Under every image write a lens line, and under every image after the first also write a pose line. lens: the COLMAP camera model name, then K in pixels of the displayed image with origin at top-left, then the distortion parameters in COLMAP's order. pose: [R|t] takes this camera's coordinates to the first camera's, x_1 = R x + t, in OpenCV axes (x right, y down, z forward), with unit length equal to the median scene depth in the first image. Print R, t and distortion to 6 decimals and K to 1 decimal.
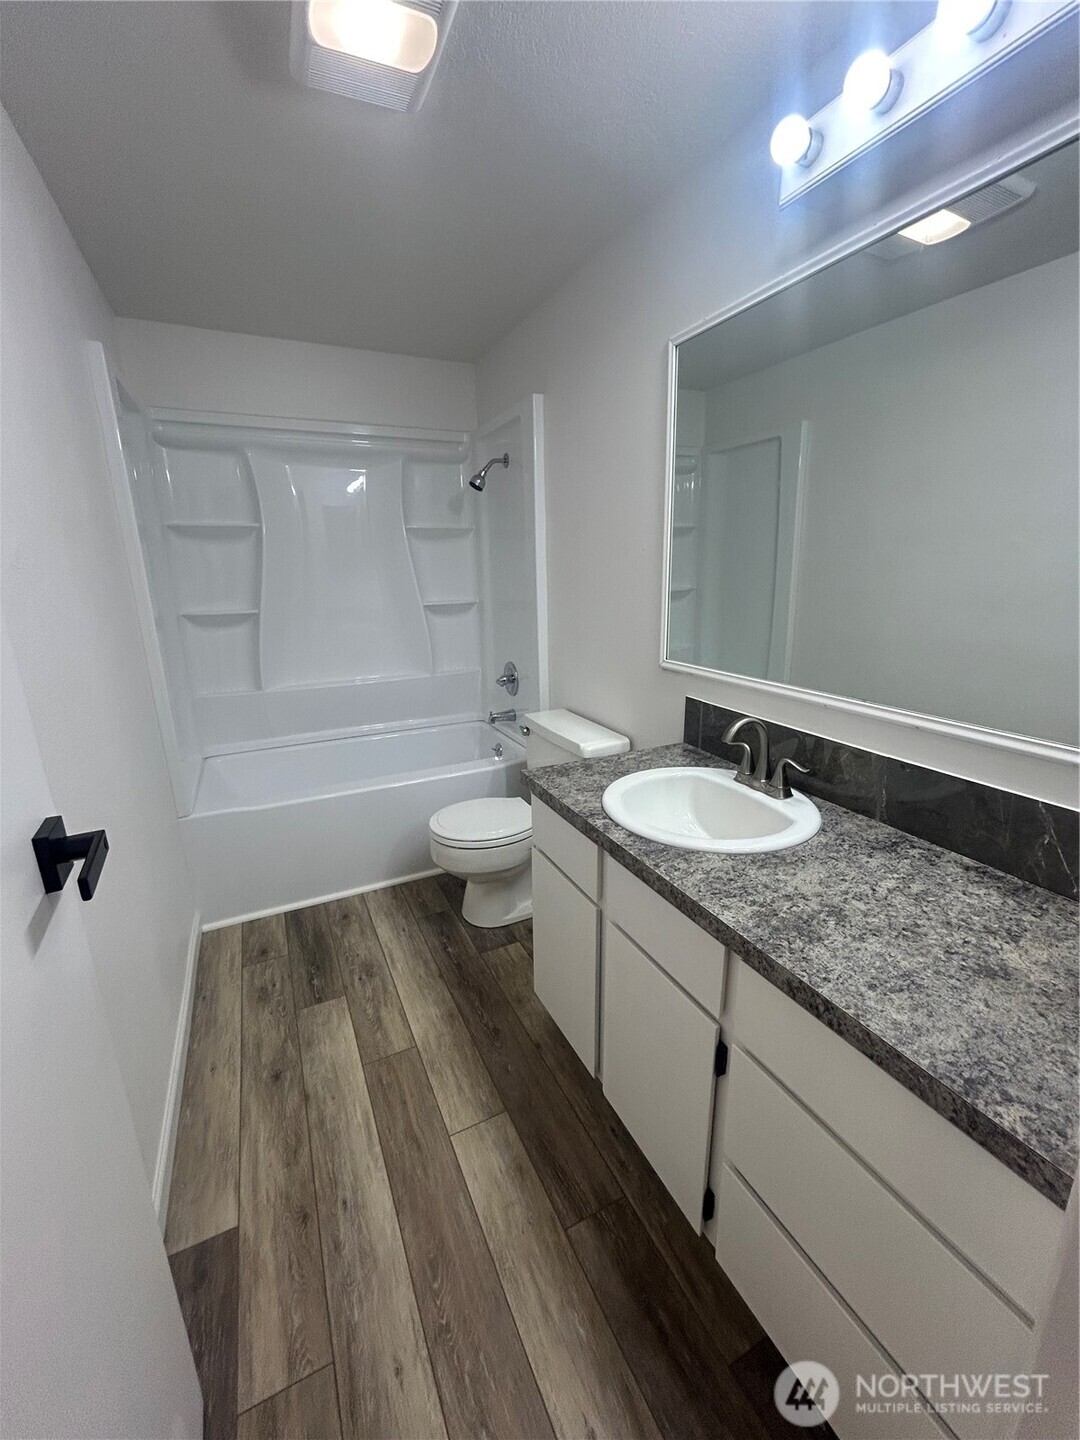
lens RADIAL K [[584.5, 0, 544.6], [0, 584.5, 722.8], [0, 0, 1]] dist [-0.002462, 0.000559]
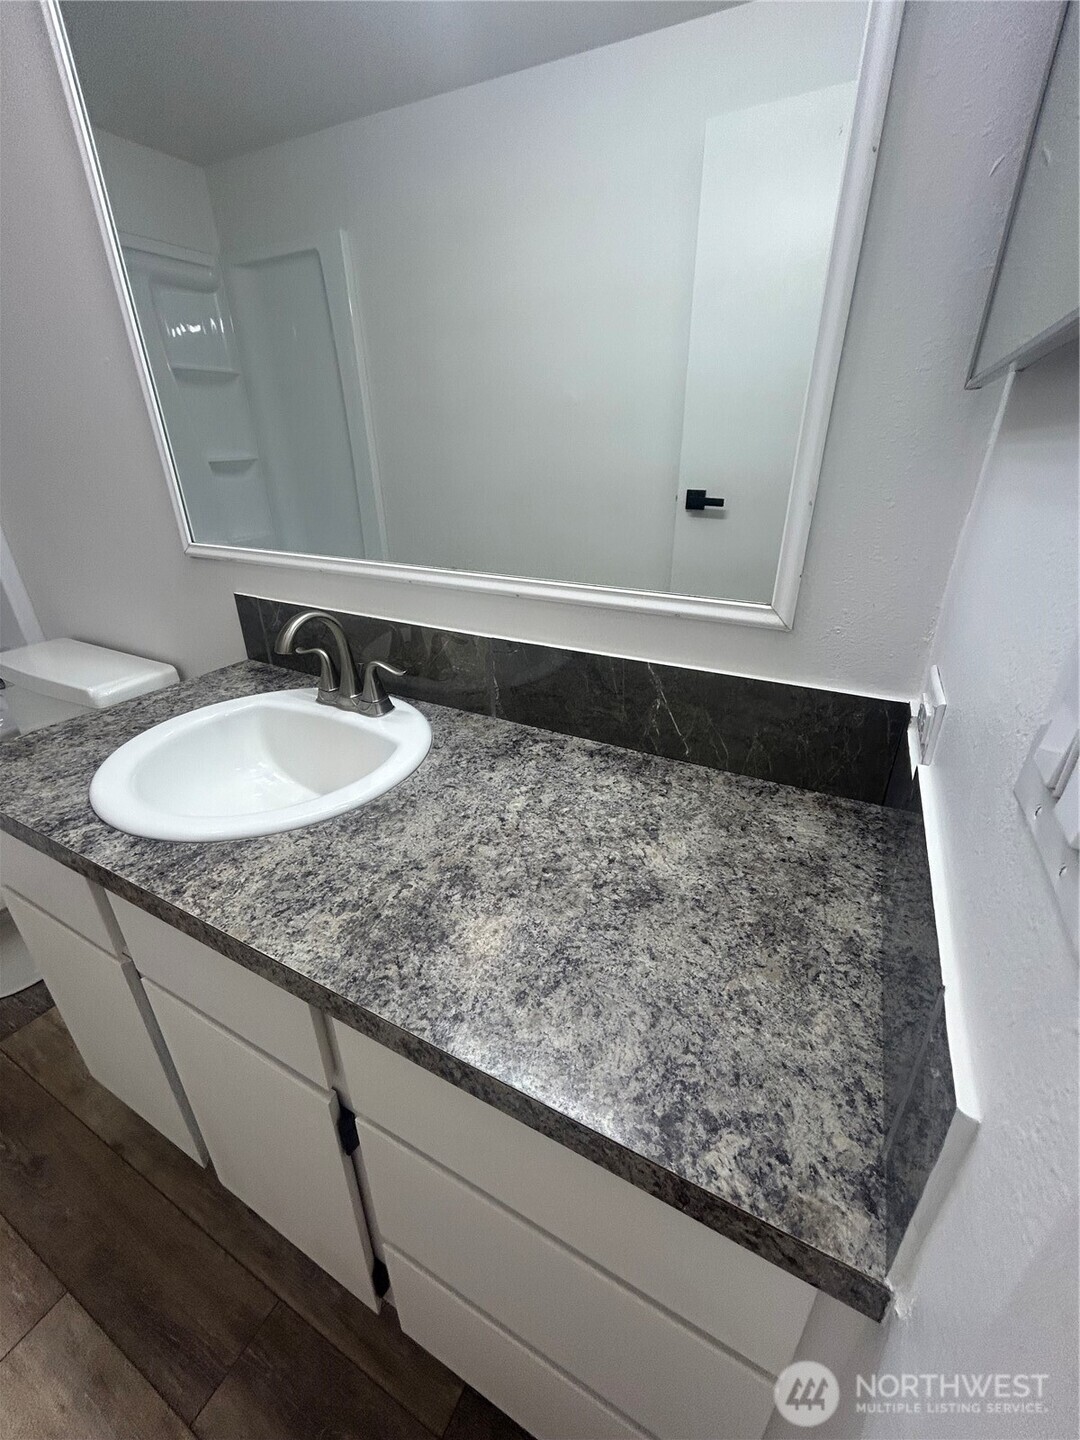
lens RADIAL K [[584.5, 0, 539.8], [0, 584.5, 714.7], [0, 0, 1]] dist [-0.002462, 0.000559]
pose [[0.812855, -0.232740, 0.533946, 0.220587], [0.143560, 0.968473, 0.203594, 0.008525], [-0.564497, -0.088839, 0.820640, 0.347794]]
